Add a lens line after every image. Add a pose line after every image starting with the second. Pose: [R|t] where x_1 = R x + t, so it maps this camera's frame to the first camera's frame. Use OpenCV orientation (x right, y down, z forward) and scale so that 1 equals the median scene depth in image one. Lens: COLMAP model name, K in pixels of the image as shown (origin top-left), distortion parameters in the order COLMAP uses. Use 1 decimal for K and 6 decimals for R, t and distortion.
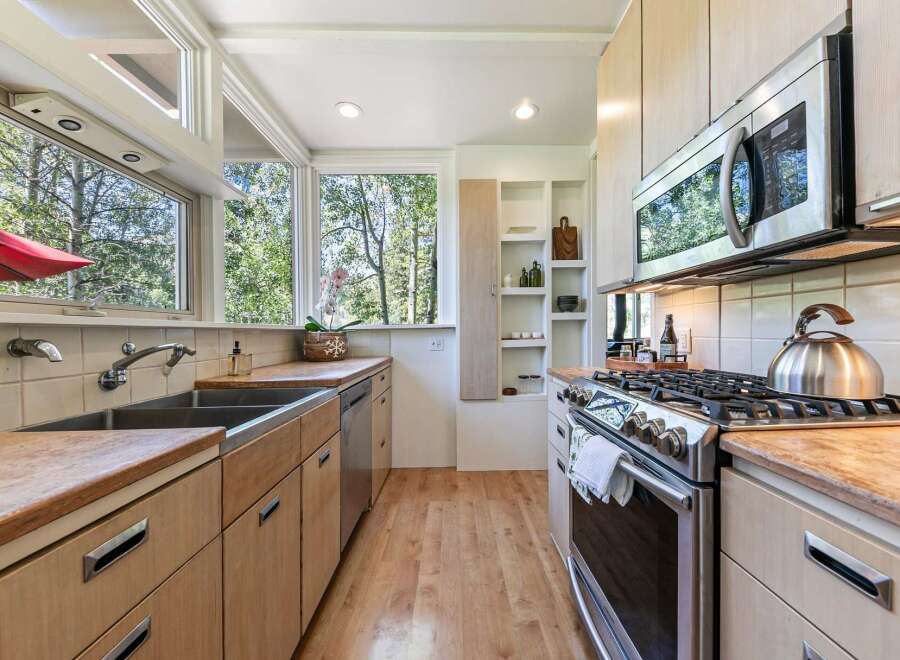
lens RADIAL K [[341.5, 0, 455.5], [0, 341.5, 332.1], [0, 0, 1]] dist [0.015379, -0.006376]
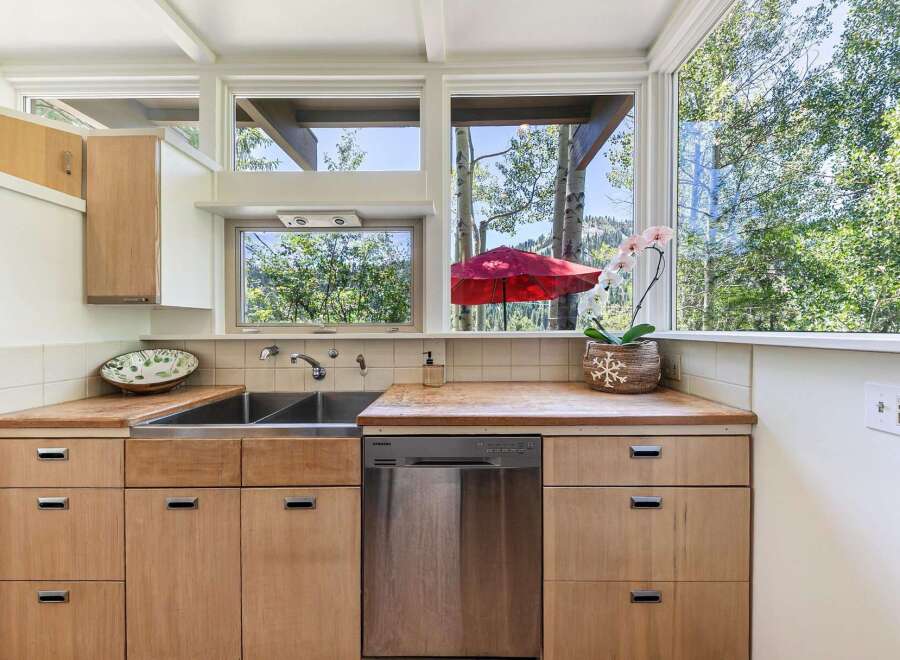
lens RADIAL K [[341.5, 0, 455.5], [0, 341.5, 332.1], [0, 0, 1]] dist [0.015379, -0.006376]
pose [[-0.029417, 0.025079, -0.999253, 0.237939], [0.010728, 0.999636, 0.024773, -0.037621], [0.999510, -0.009991, -0.029675, 0.772388]]
